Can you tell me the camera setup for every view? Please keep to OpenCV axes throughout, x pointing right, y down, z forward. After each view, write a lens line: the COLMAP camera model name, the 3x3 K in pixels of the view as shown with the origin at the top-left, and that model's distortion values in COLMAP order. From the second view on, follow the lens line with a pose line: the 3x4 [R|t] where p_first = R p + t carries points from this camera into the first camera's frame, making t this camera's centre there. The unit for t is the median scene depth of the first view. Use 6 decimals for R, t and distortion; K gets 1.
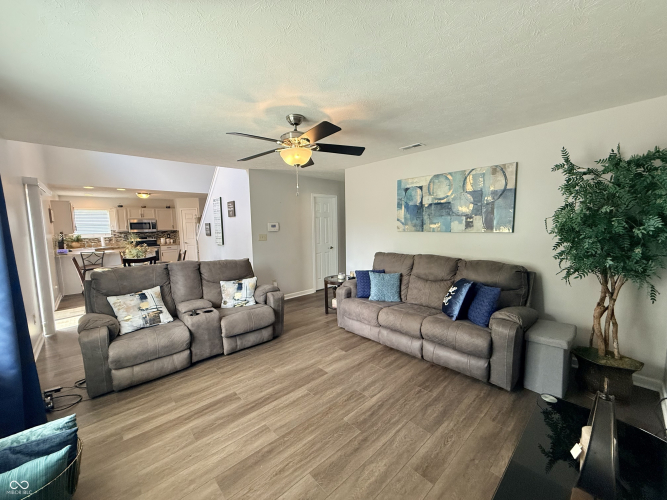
lens RADIAL K [[266.2, 0, 332.0], [0, 266.2, 250.1], [0, 0, 1]] dist [0.003684, -0.000340]
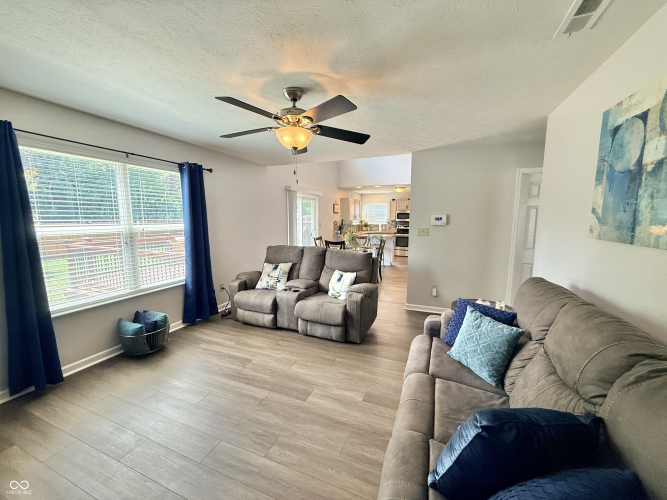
lens RADIAL K [[266.2, 0, 333.8], [0, 266.2, 249.9], [0, 0, 1]] dist [0.003684, -0.000340]
pose [[0.432968, 0.128572, -0.892193, 0.491514], [-0.096554, 0.990696, 0.095911, -0.058654], [0.896223, 0.044618, 0.441354, 0.498959]]
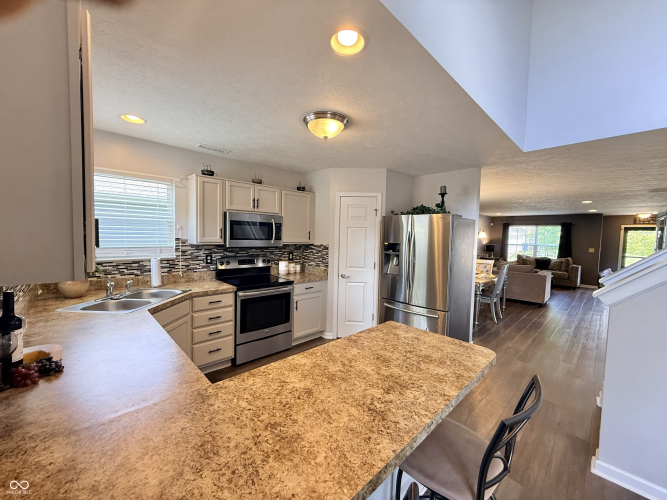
lens RADIAL K [[266.2, 0, 329.7], [0, 266.2, 249.5], [0, 0, 1]] dist [0.003684, -0.000340]
pose [[0.998596, 0.043452, 0.030303, -1.442031], [-0.042147, 0.998209, -0.042466, -0.122401], [-0.032094, 0.041129, 0.998638, 1.456821]]
